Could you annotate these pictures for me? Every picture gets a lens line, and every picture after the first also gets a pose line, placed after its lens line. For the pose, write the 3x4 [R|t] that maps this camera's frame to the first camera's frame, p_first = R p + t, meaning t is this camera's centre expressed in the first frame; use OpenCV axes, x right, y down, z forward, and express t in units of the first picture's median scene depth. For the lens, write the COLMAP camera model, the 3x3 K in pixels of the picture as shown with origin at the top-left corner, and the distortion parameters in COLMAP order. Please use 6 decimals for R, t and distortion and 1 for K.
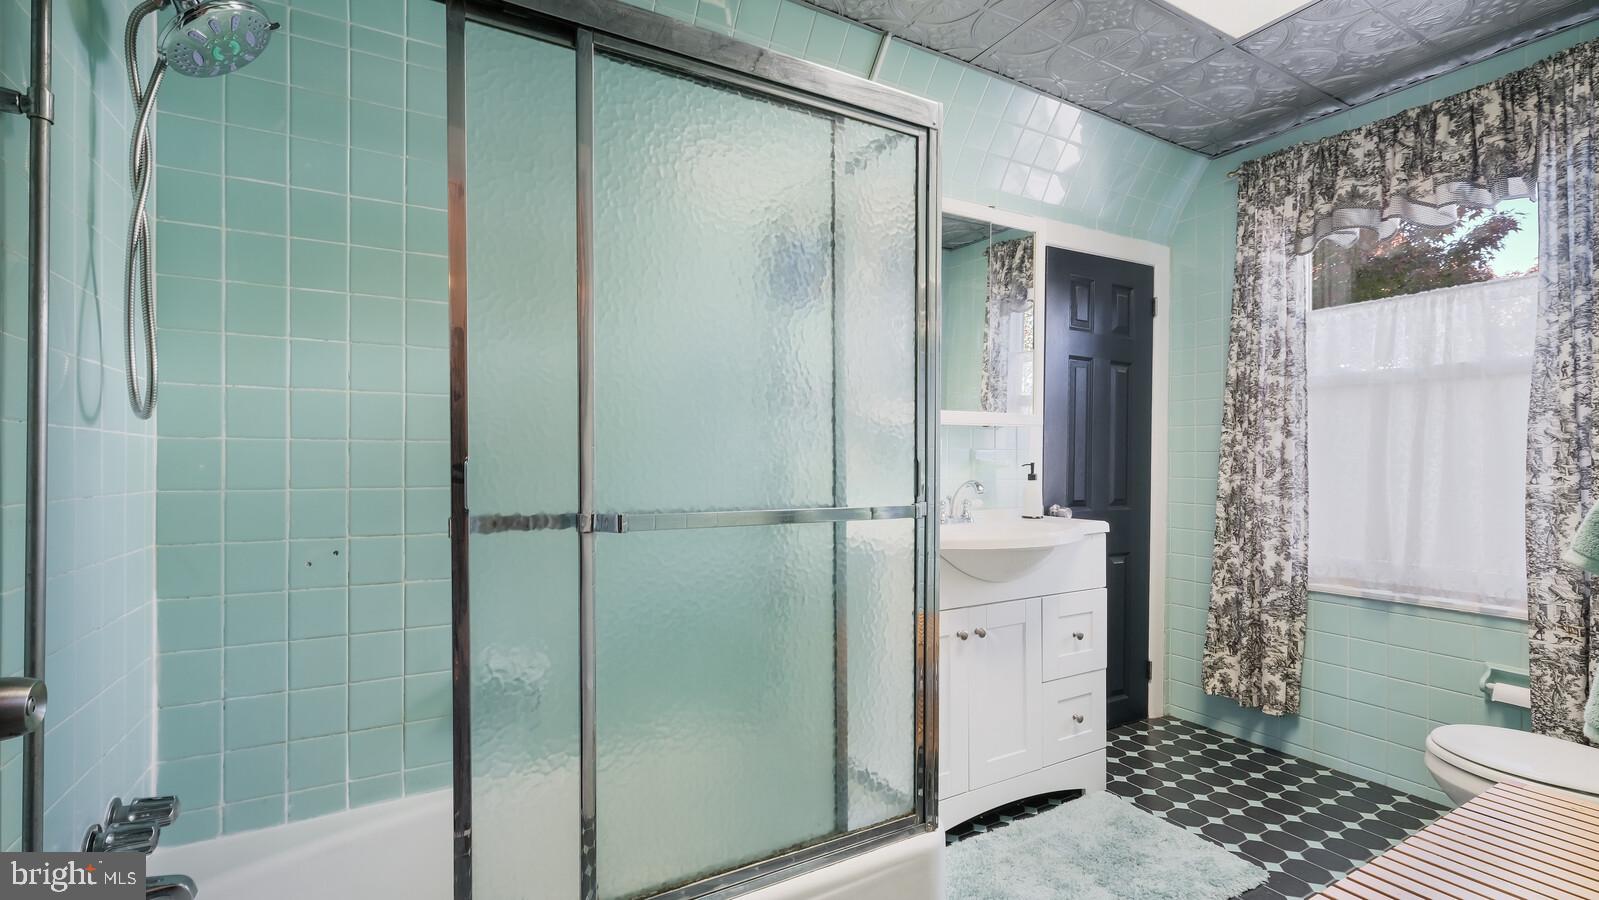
lens RADIAL K [[681.6, 0, 801.7], [0, 681.6, 454.2], [0, 0, 1]] dist [0.001137, 0.000552]
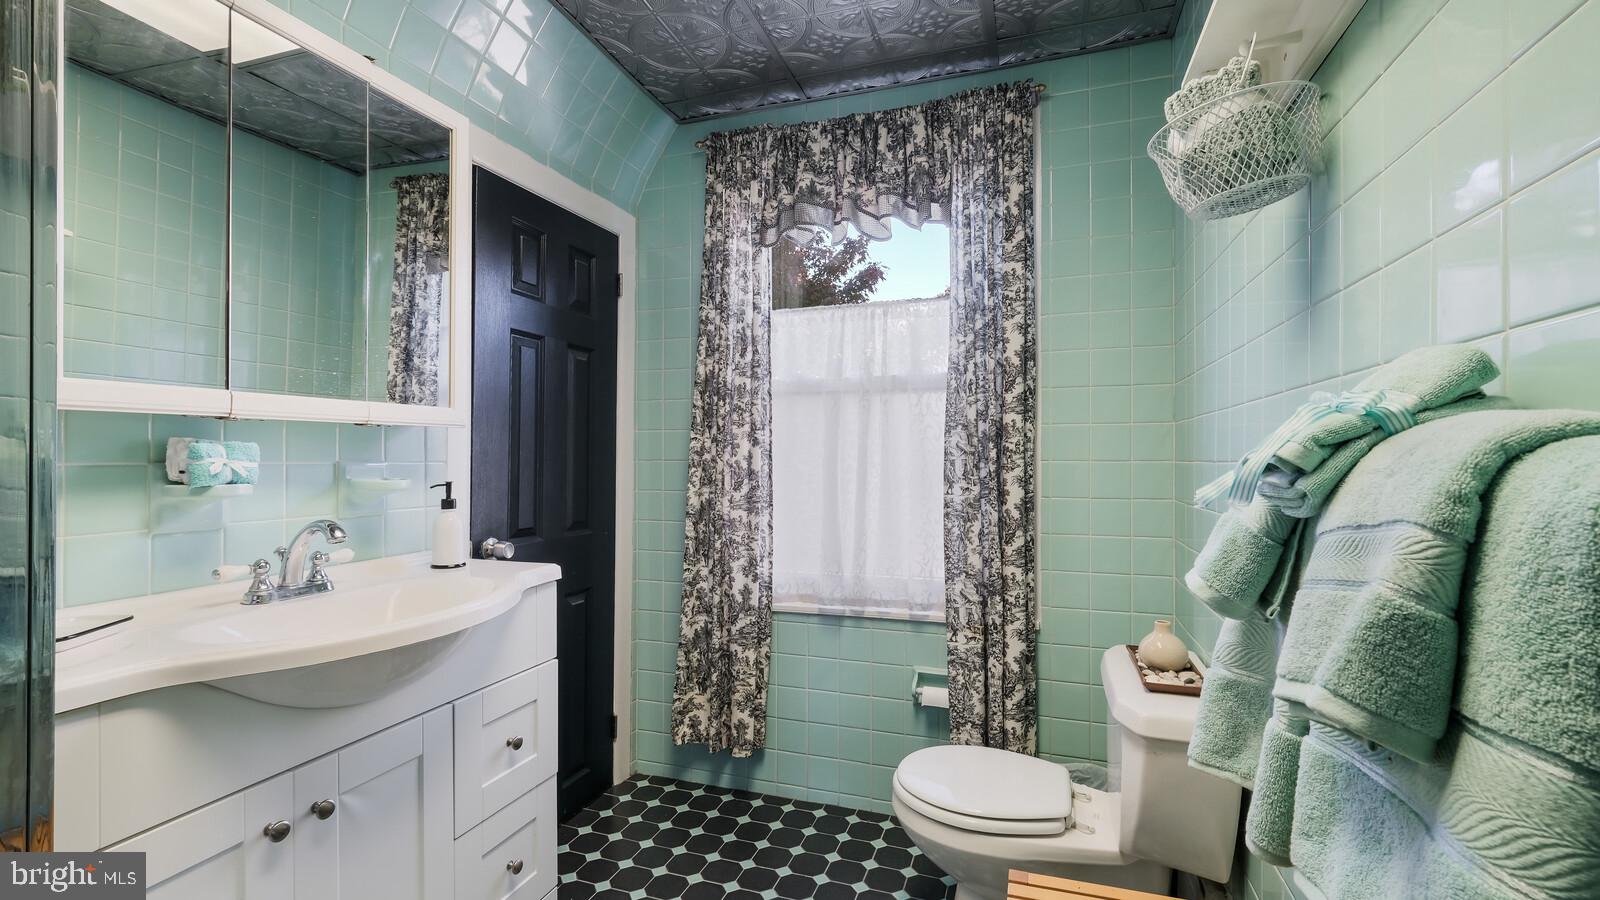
lens RADIAL K [[682.0, 0, 802.2], [0, 682.0, 454.2], [0, 0, 1]] dist [0.001137, 0.000552]
pose [[0.740493, -0.004587, 0.672048, 0.150187], [0.000428, 0.999980, 0.006354, -0.019031], [-0.672064, -0.004418, 0.740480, 0.286229]]
